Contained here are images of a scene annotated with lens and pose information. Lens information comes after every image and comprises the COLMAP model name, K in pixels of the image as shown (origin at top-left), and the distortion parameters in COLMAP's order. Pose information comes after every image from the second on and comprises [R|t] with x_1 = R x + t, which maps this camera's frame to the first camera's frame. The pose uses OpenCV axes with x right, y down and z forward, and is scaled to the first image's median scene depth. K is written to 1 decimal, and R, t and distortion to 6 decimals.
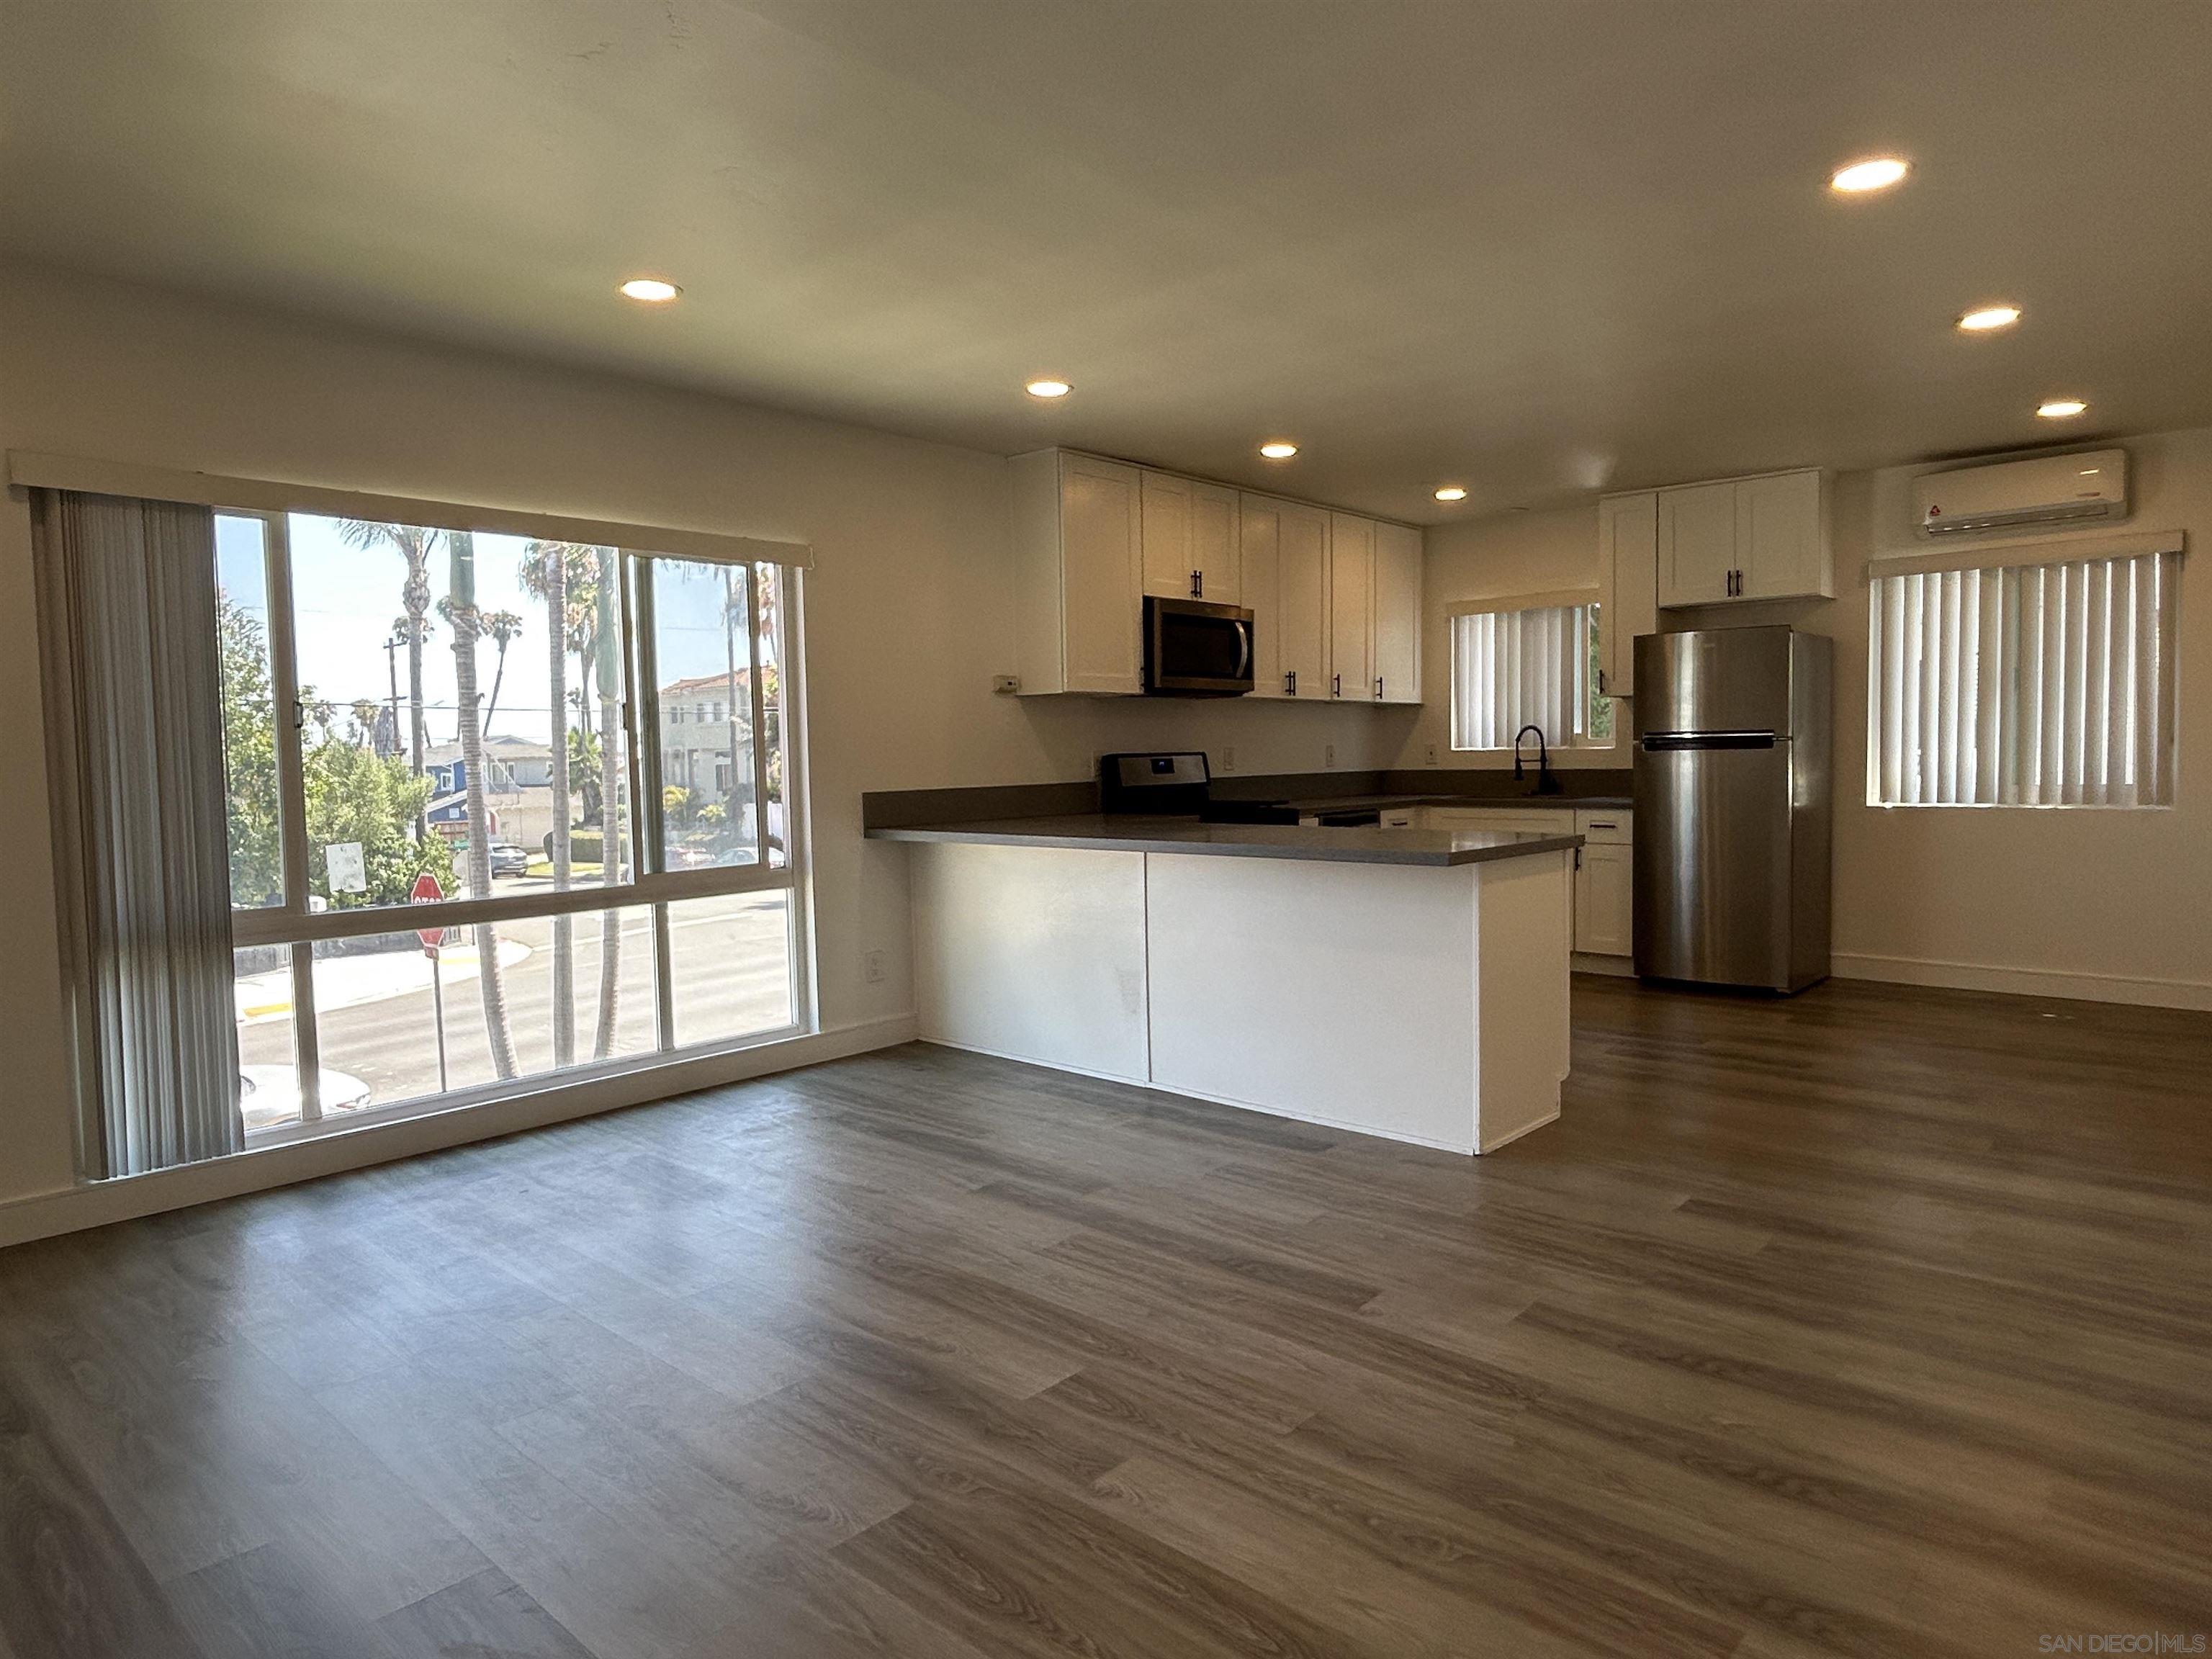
lens RADIAL K [[1329.6, 0, 1095.1], [0, 1329.6, 826.8], [0, 0, 1]] dist [0.004454, -0.010156]
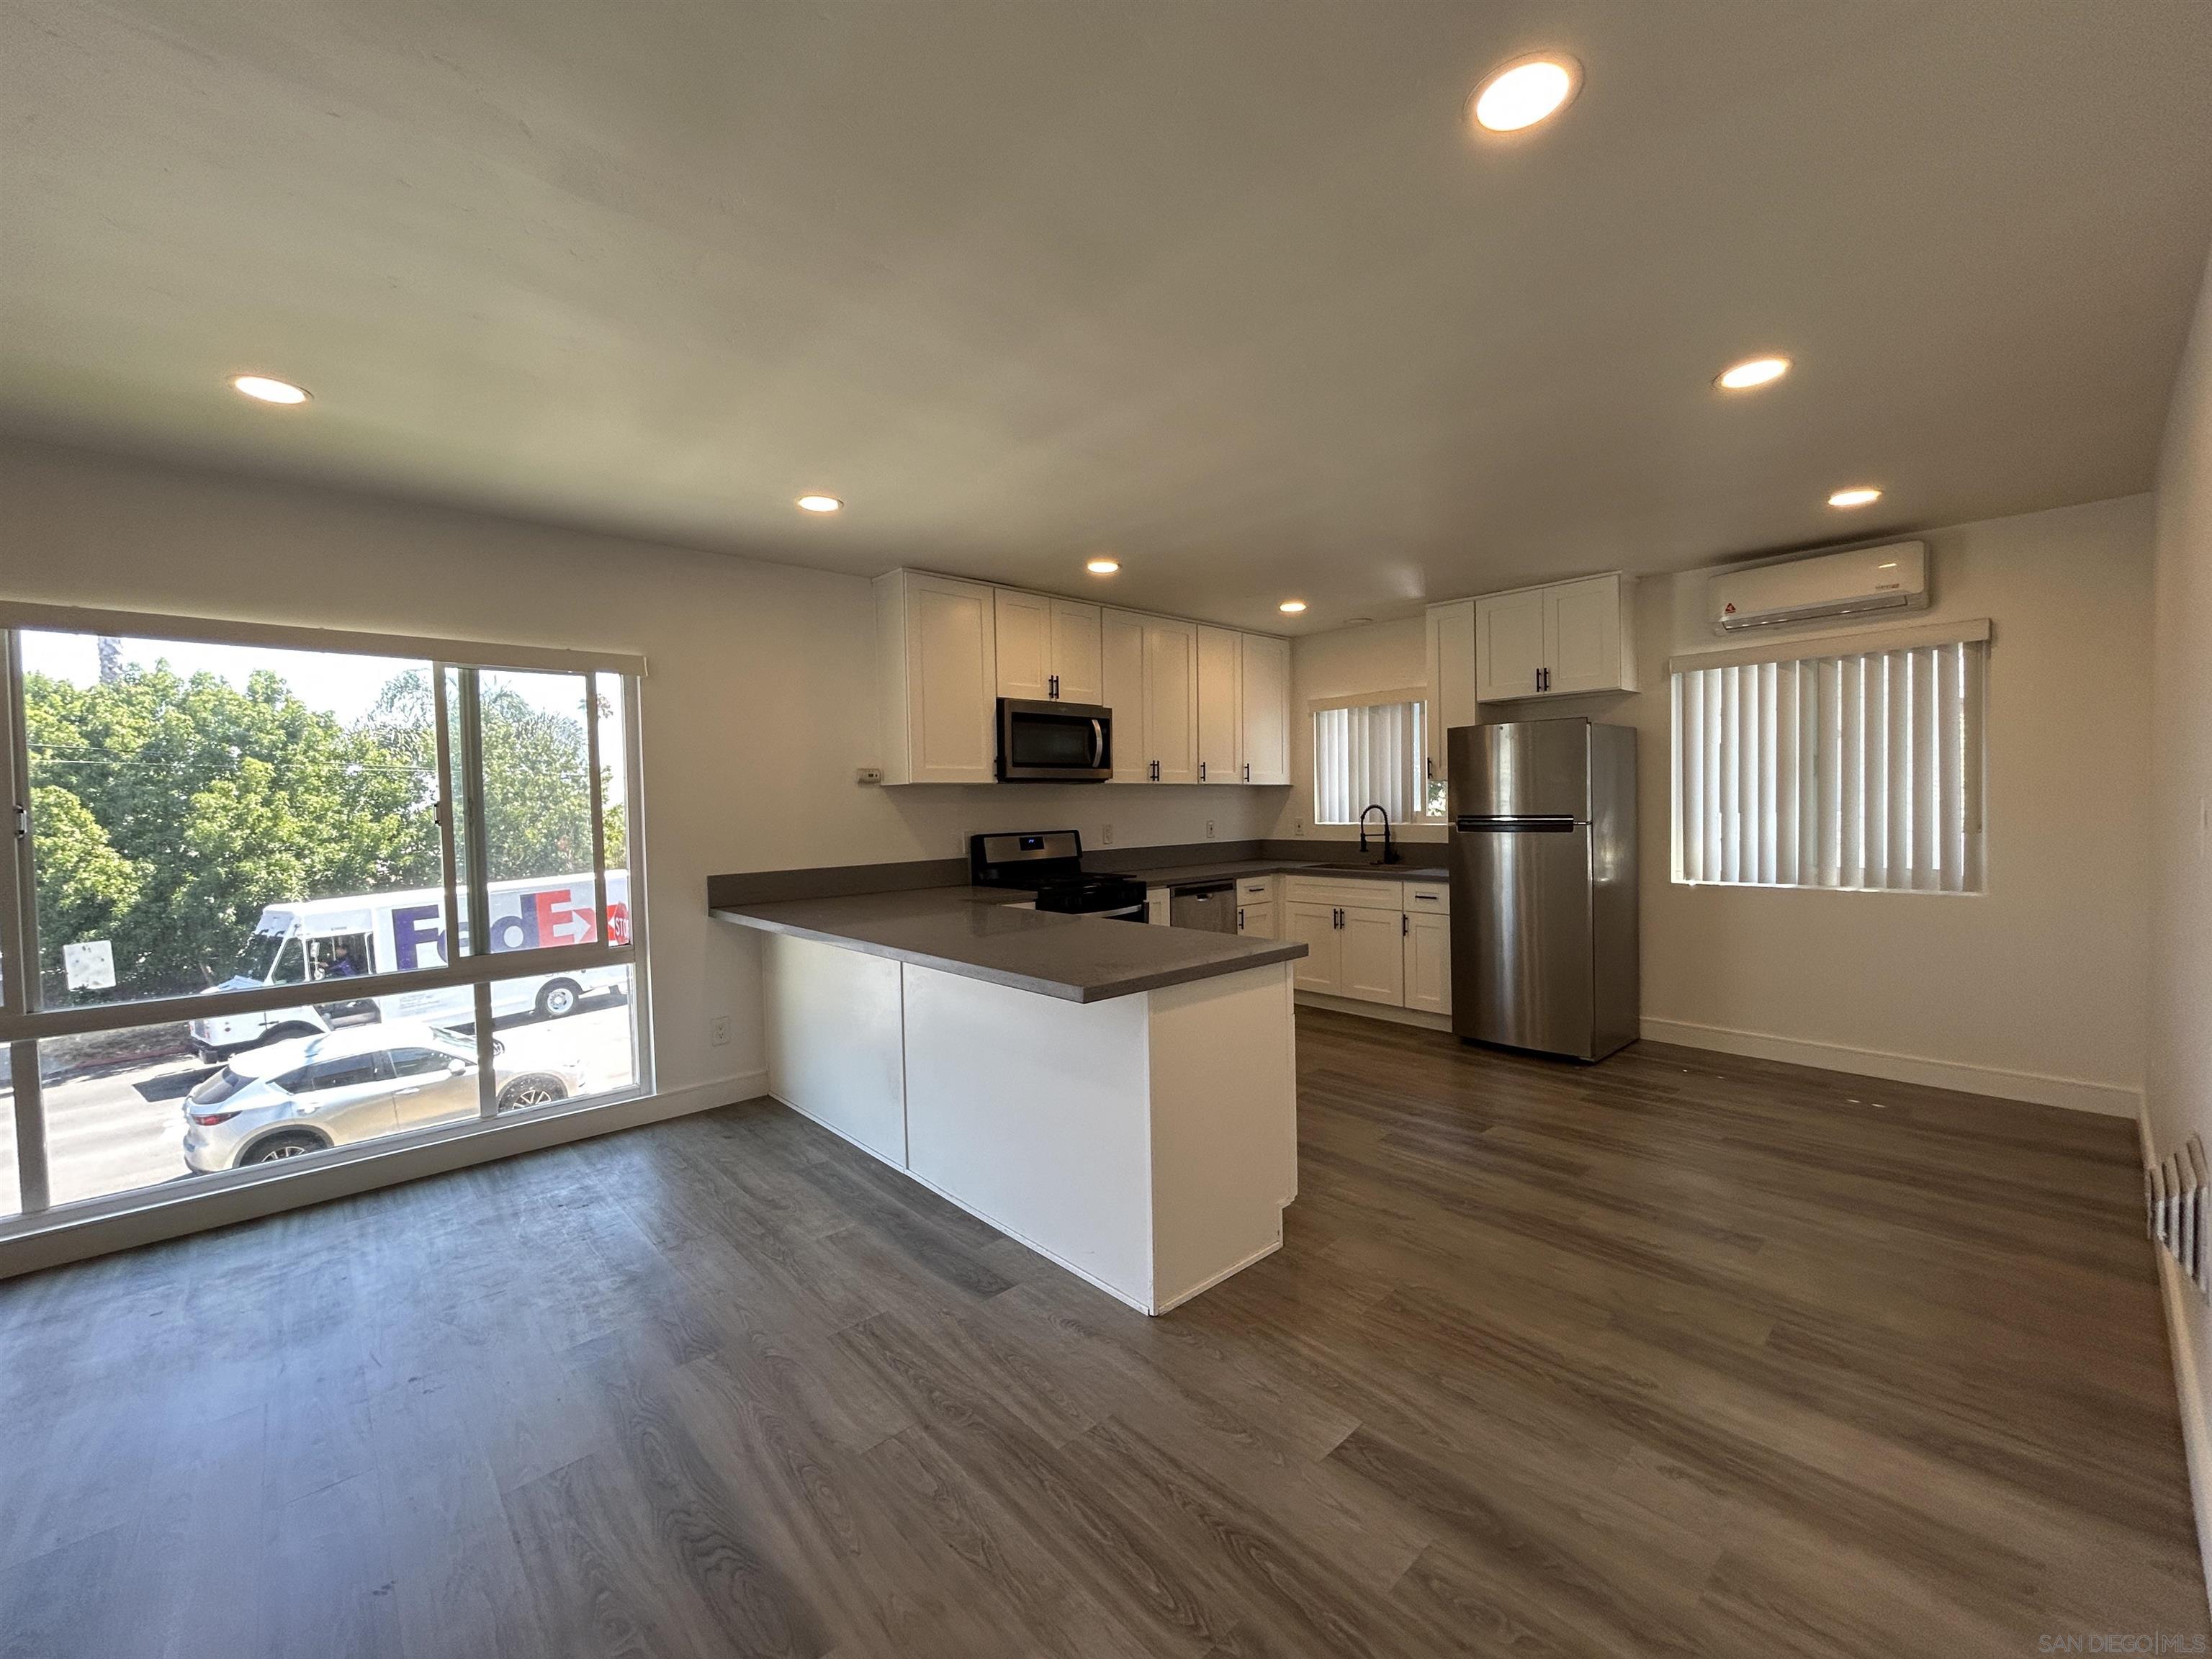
lens RADIAL K [[888.5, 0, 1098.2], [0, 888.5, 829.0], [0, 0, 1]] dist [-0.000712, 0.000816]
pose [[0.995610, 0.000910, -0.093593, 0.210456], [-0.003446, 0.999631, -0.026947, -0.043629], [0.093534, 0.027151, 0.995246, 0.270452]]
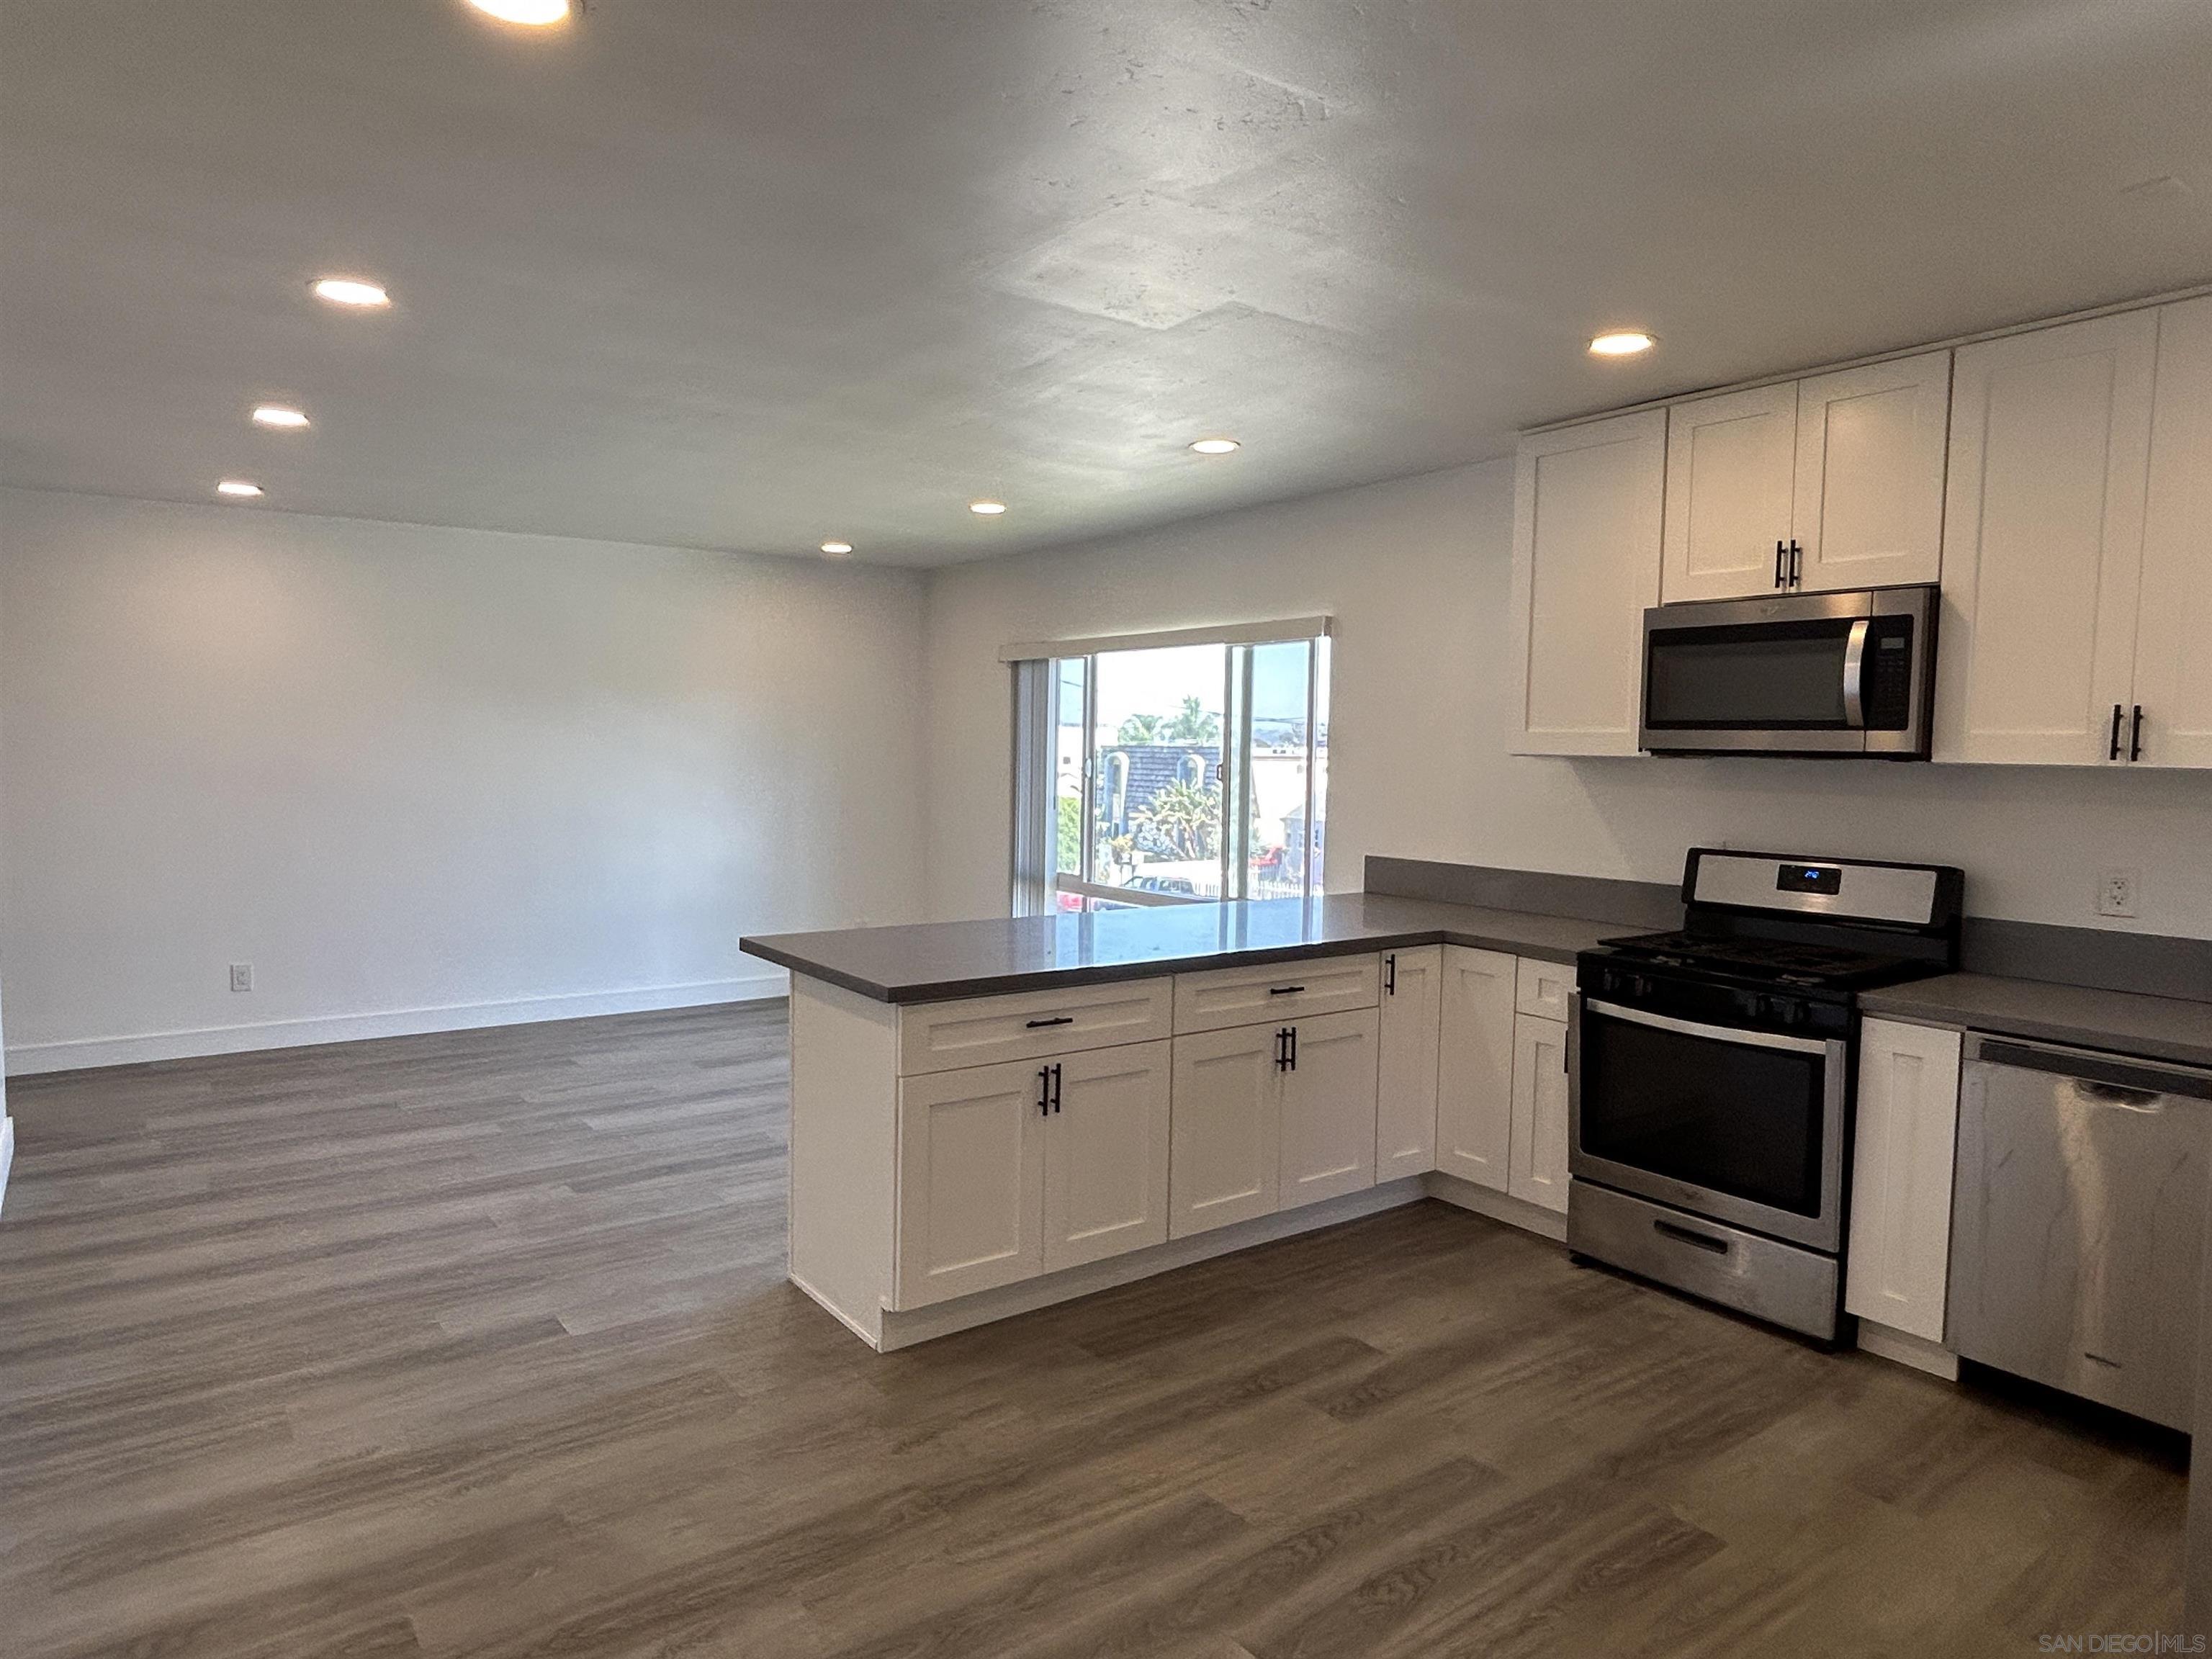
lens RADIAL K [[1329.6, 0, 1092.3], [0, 1329.6, 836.5], [0, 0, 1]] dist [0.004454, -0.010156]
pose [[-0.189129, 0.081291, -0.978582, 0.782233], [-0.070032, 0.992913, 0.096017, -0.113535], [0.979452, 0.086692, -0.182095, 0.927600]]
